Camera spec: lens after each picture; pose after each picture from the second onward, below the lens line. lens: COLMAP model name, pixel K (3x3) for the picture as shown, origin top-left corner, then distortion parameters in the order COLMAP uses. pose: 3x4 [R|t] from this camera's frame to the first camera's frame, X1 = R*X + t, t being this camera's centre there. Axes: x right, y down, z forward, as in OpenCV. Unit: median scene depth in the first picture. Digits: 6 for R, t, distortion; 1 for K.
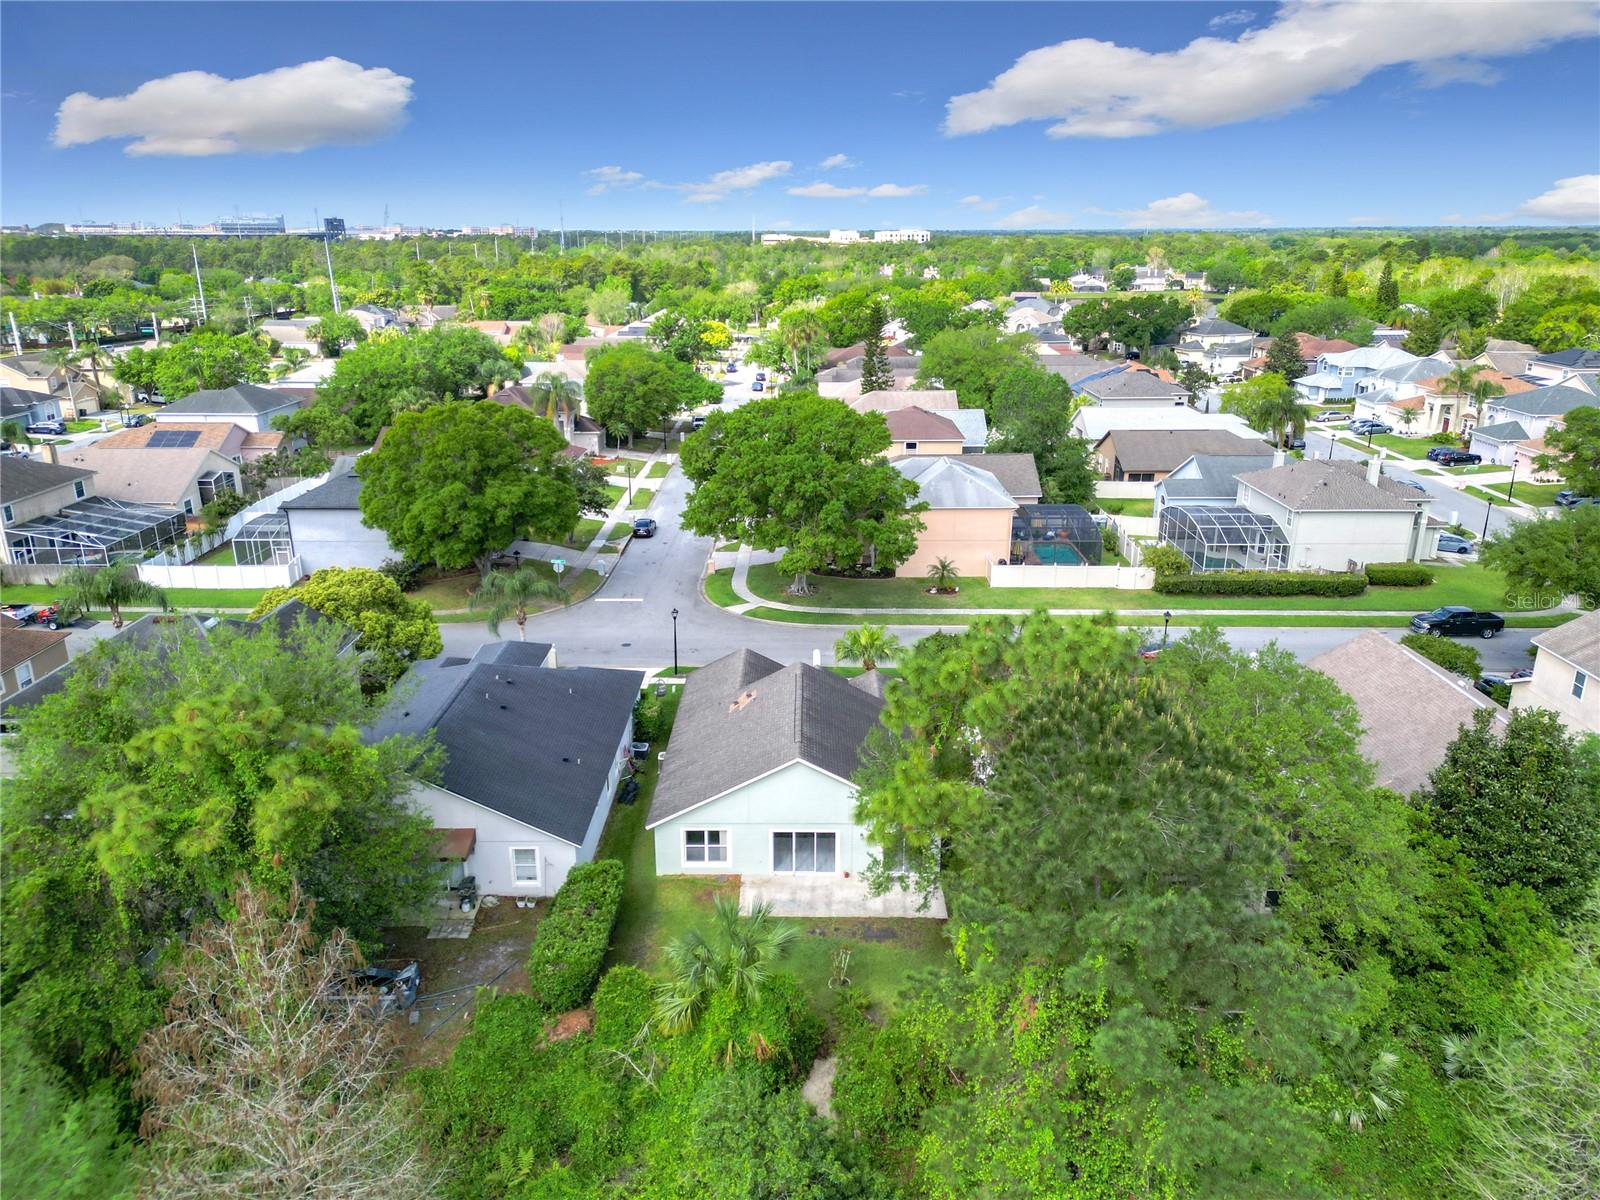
lens RADIAL K [[1128.7, 0, 803.3], [0, 1128.7, 597.7], [0, 0, 1]] dist [0.066629, -0.060802]
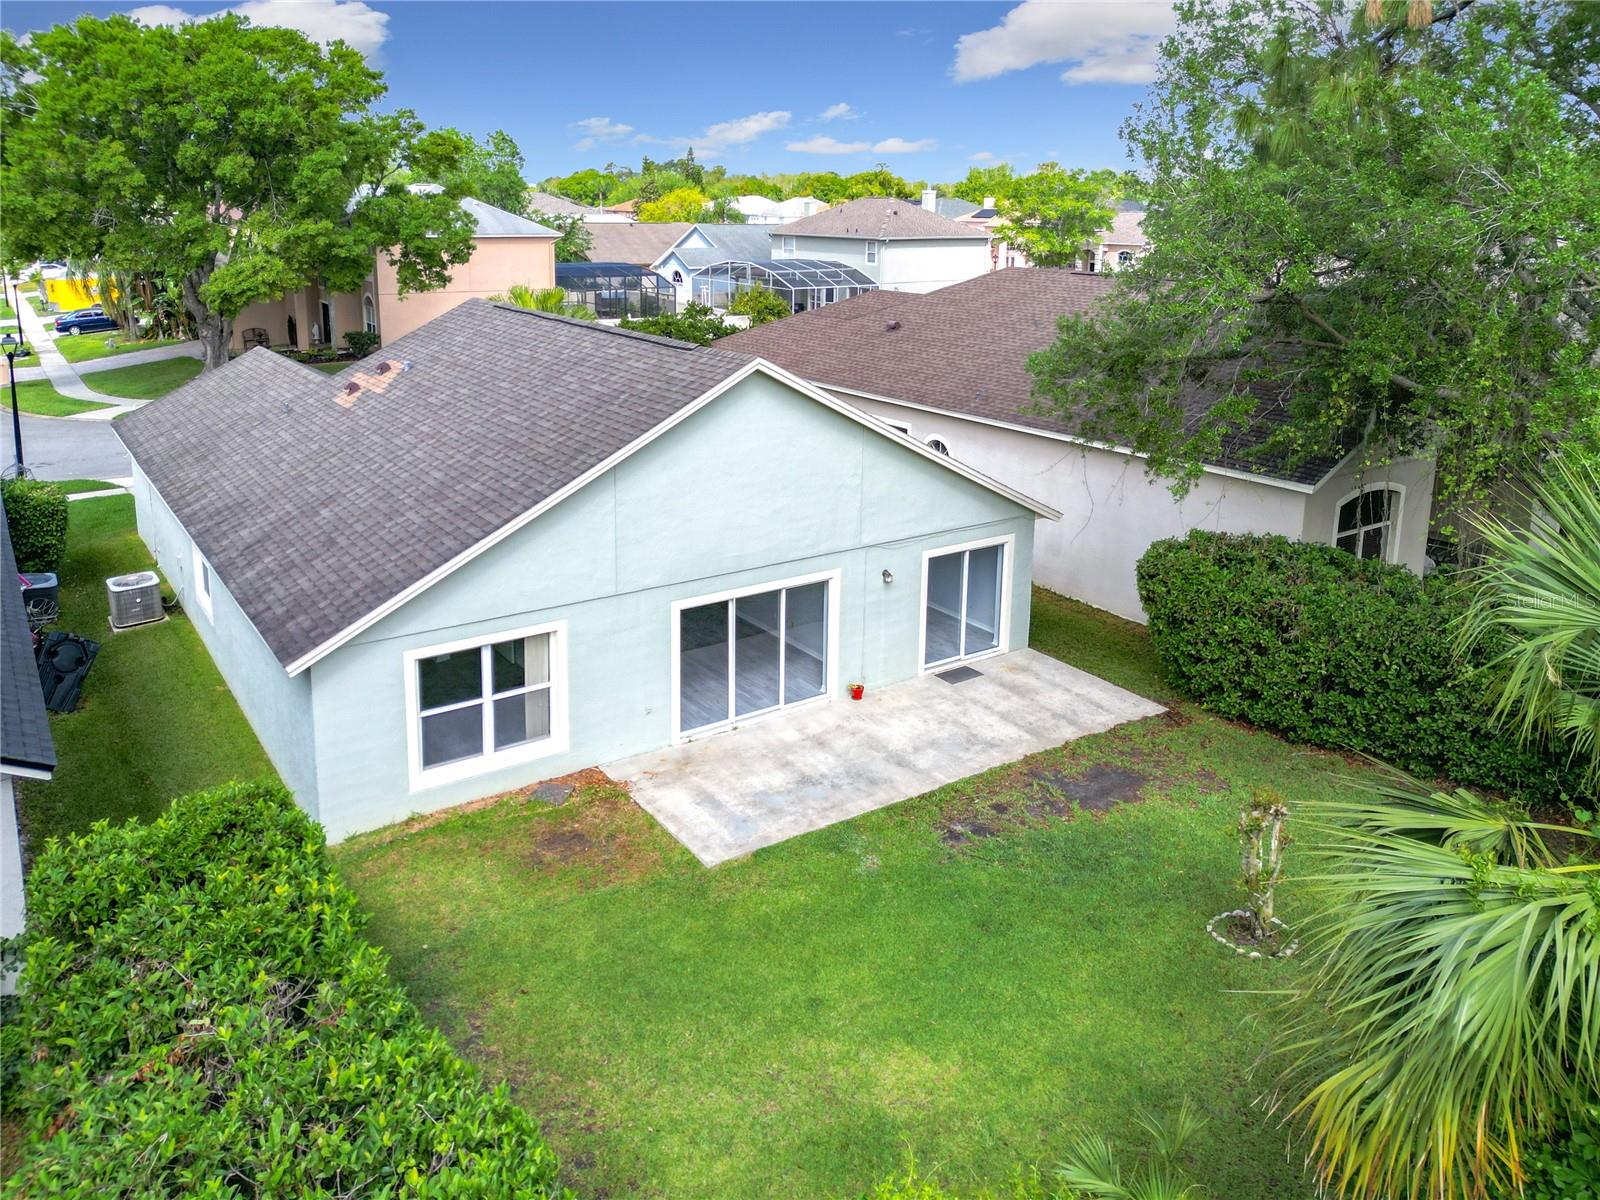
lens RADIAL K [[1180.5, 0, 795.5], [0, 1180.5, 443.8], [0, 0, 1]] dist [0.023327, -0.047211]
pose [[0.814387, -0.102371, 0.571222, -0.117764], [0.159867, 0.985807, -0.051250, 0.109379], [-0.557868, 0.133056, 0.819194, 0.412453]]
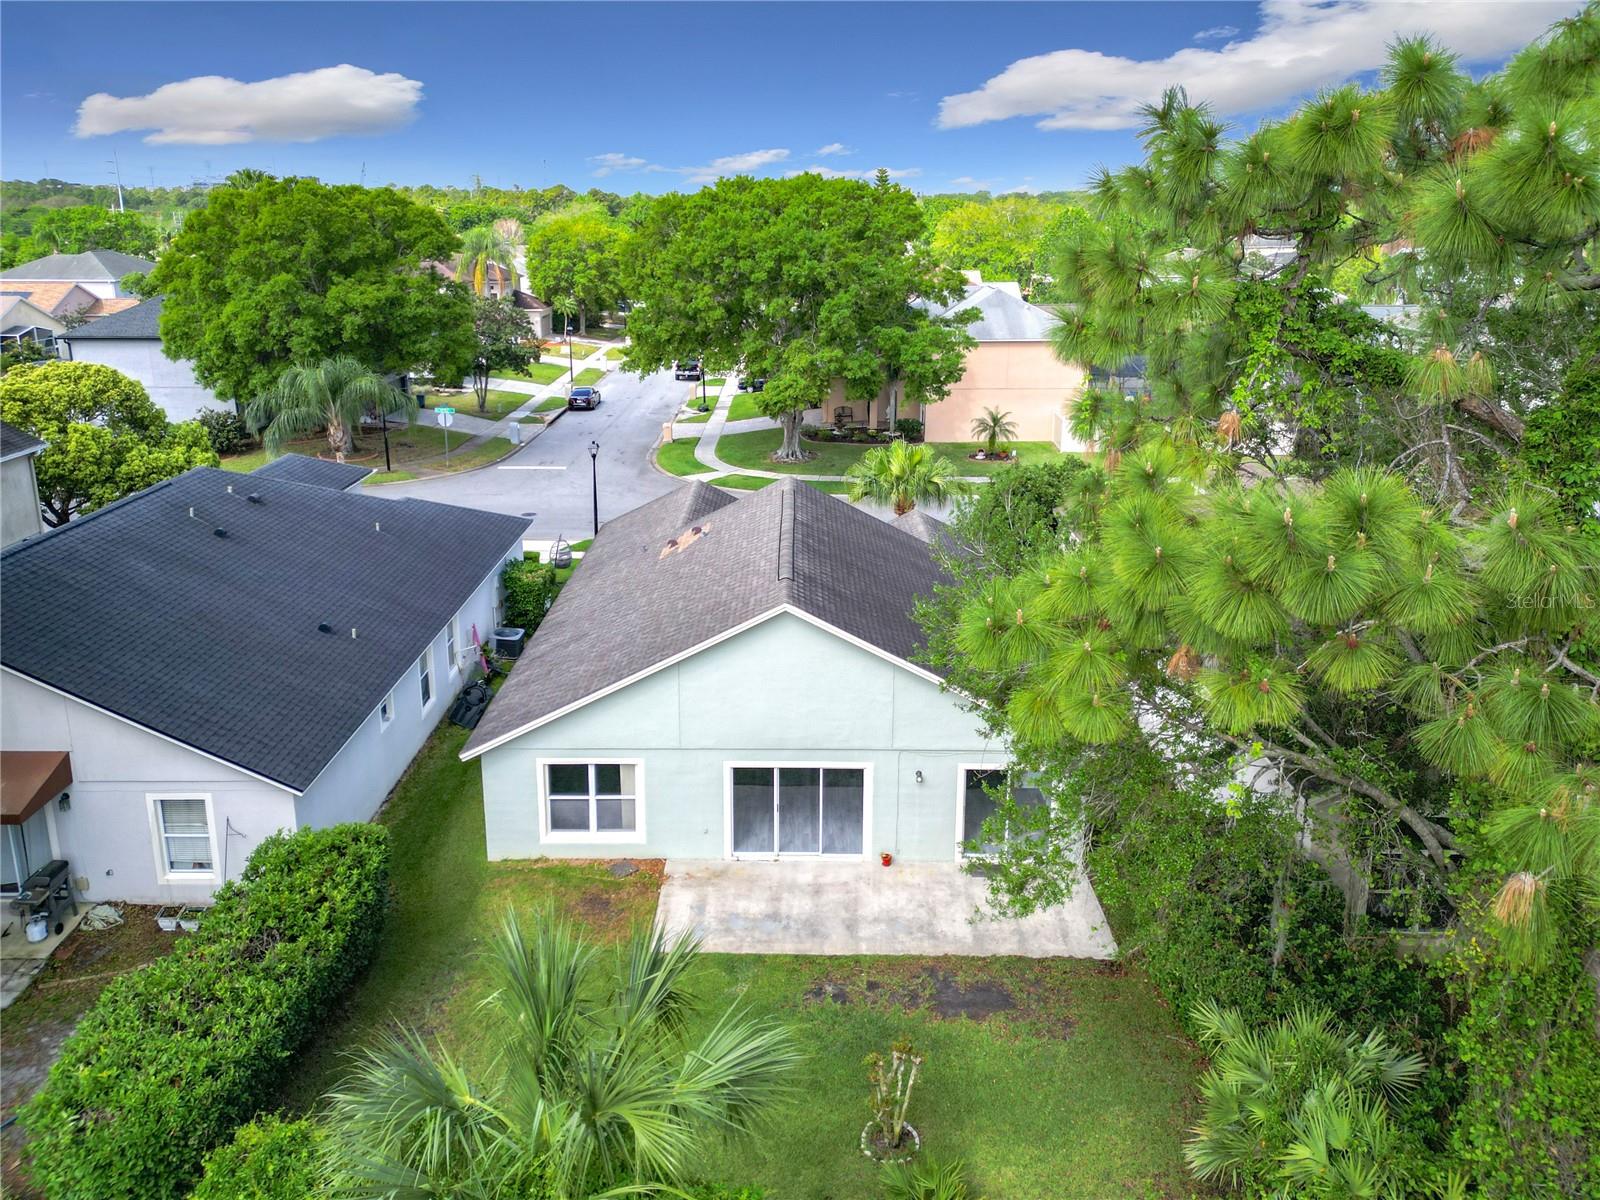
lens RADIAL K [[1172.8, 0, 793.5], [0, 1172.8, 497.9], [0, 0, 1]] dist [0.014697, 0.002066]
pose [[0.999998, 0.001851, -0.000045, -0.000762], [-0.001850, 0.997715, -0.067532, 0.076880], [-0.000080, 0.067532, 0.997717, 0.303245]]
